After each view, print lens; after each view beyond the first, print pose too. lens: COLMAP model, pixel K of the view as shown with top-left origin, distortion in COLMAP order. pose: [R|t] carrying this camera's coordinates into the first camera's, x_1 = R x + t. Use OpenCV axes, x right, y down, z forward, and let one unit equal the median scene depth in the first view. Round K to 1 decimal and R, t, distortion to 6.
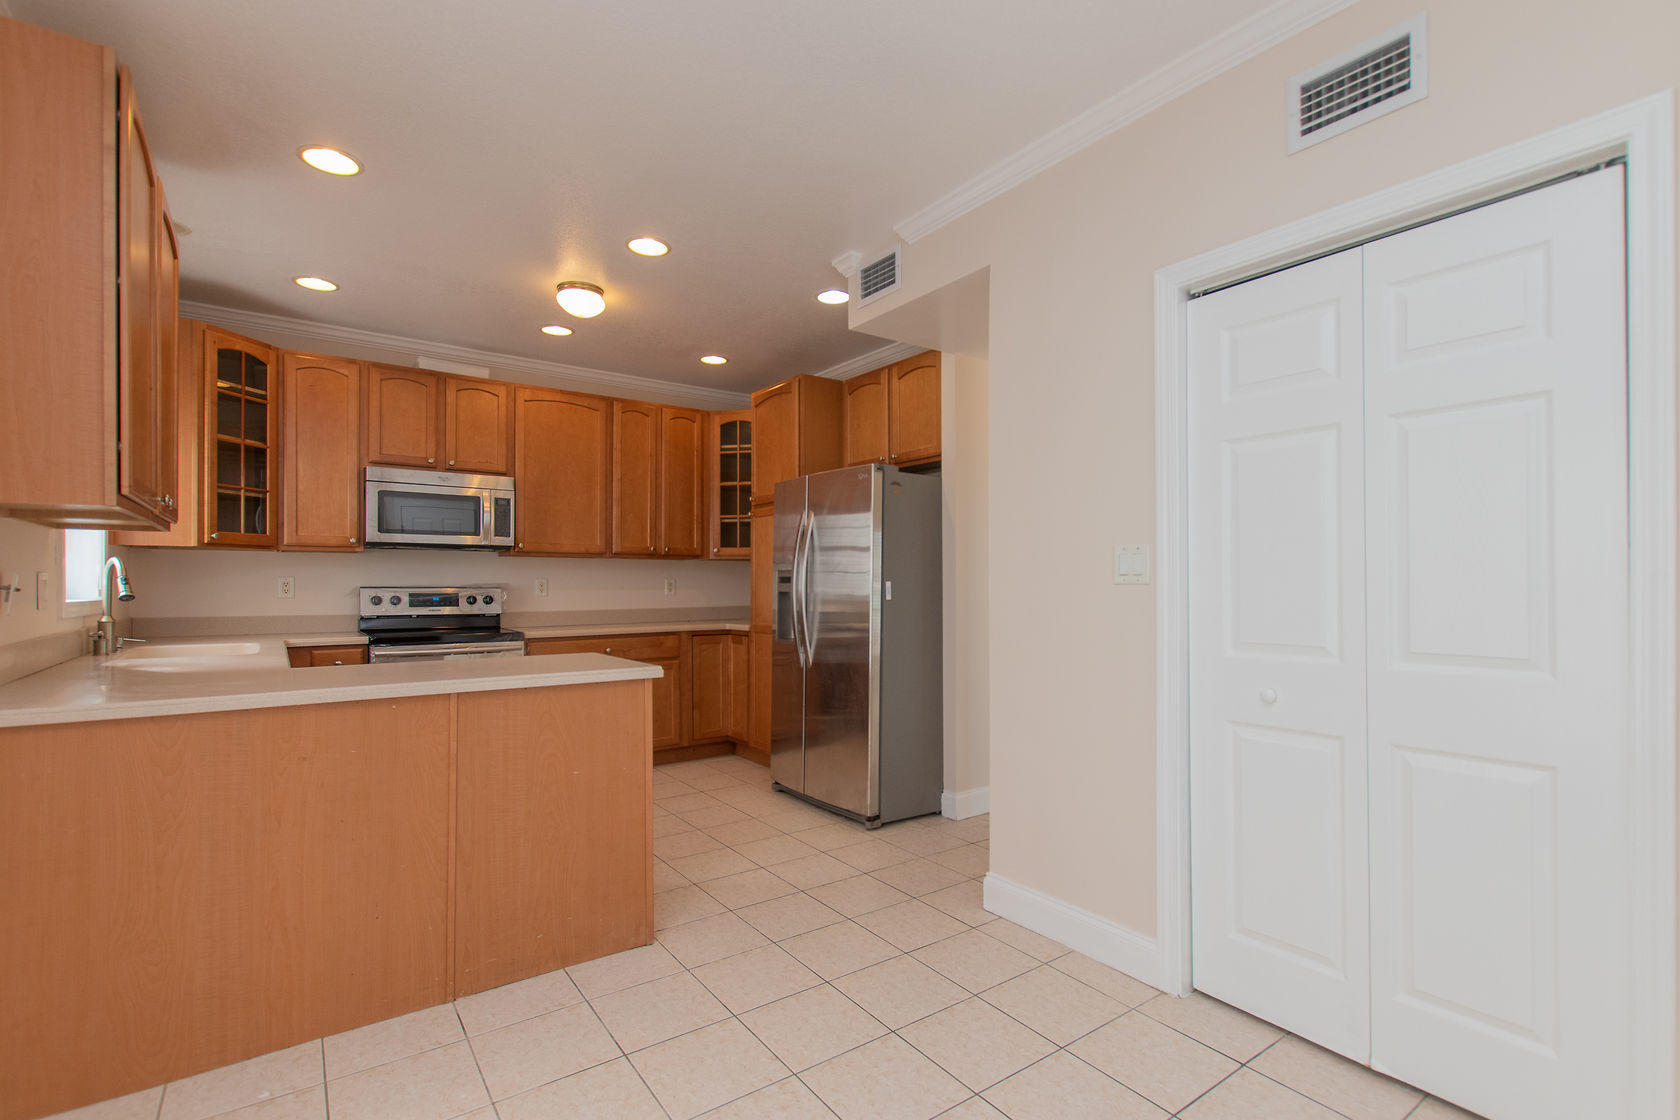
lens RADIAL K [[759.6, 0, 836.5], [0, 759.6, 572.2], [0, 0, 1]] dist [-0.007888, -0.003283]
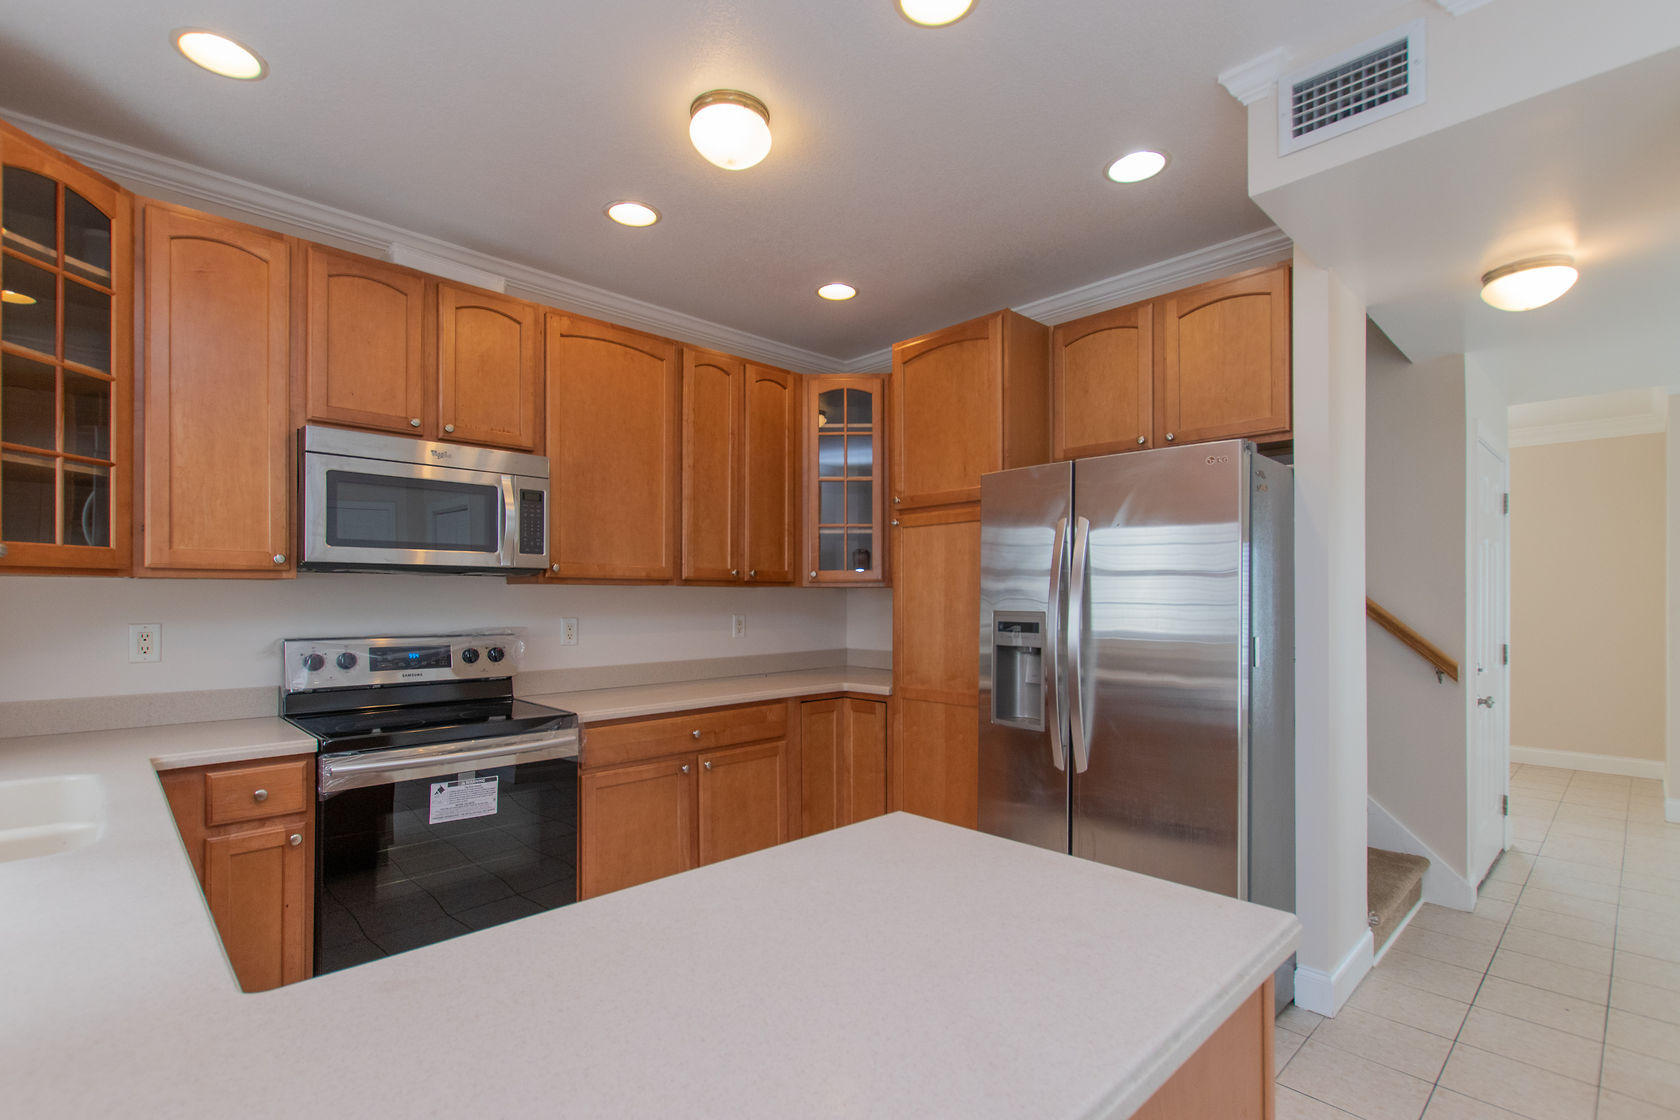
lens RADIAL K [[759.6, 0, 815.2], [0, 759.6, 591.3], [0, 0, 1]] dist [-0.007888, -0.003283]
pose [[0.992636, 0.002818, 0.121099, -0.287442], [-0.003317, 0.999987, 0.003922, -0.019557], [-0.121086, -0.004295, 0.992633, 0.366756]]
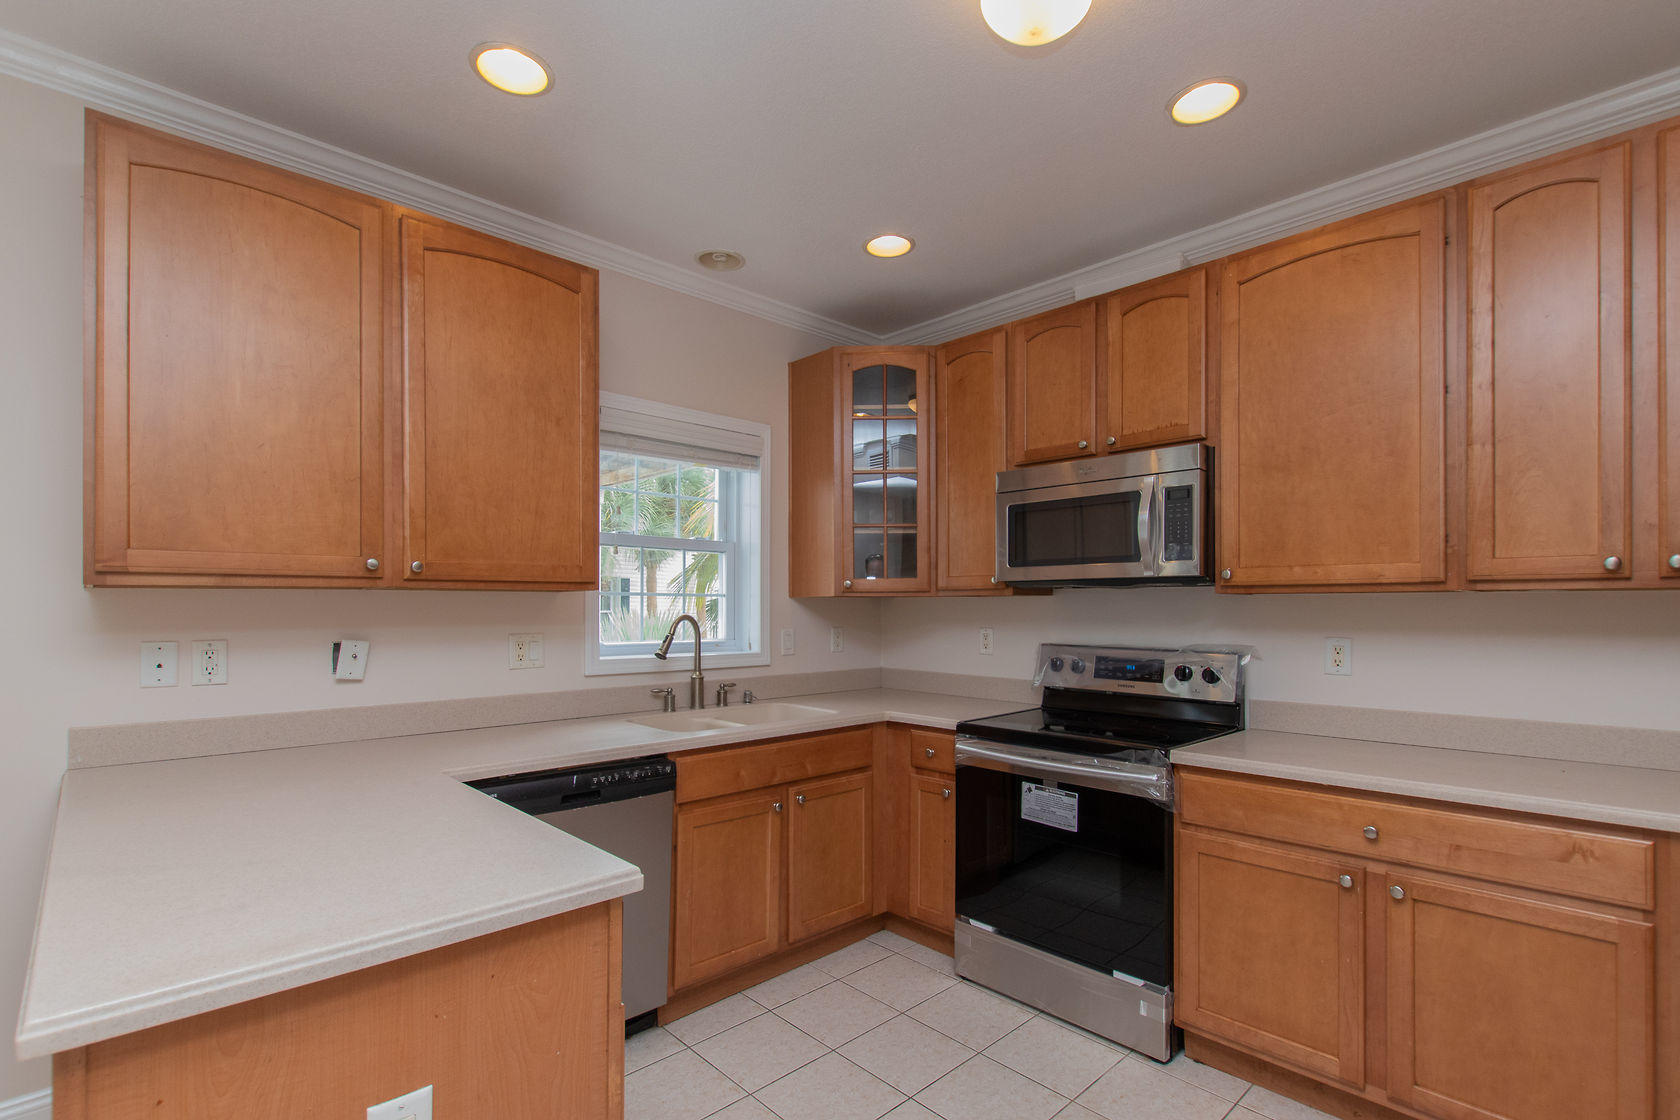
lens RADIAL K [[759.6, 0, 851.7], [0, 759.6, 605.9], [0, 0, 1]] dist [-0.007888, -0.003283]
pose [[0.139200, 0.000956, -0.990264, 0.048291], [0.014366, 0.999892, 0.002985, -0.019831], [0.990160, -0.014642, 0.139171, 0.696663]]
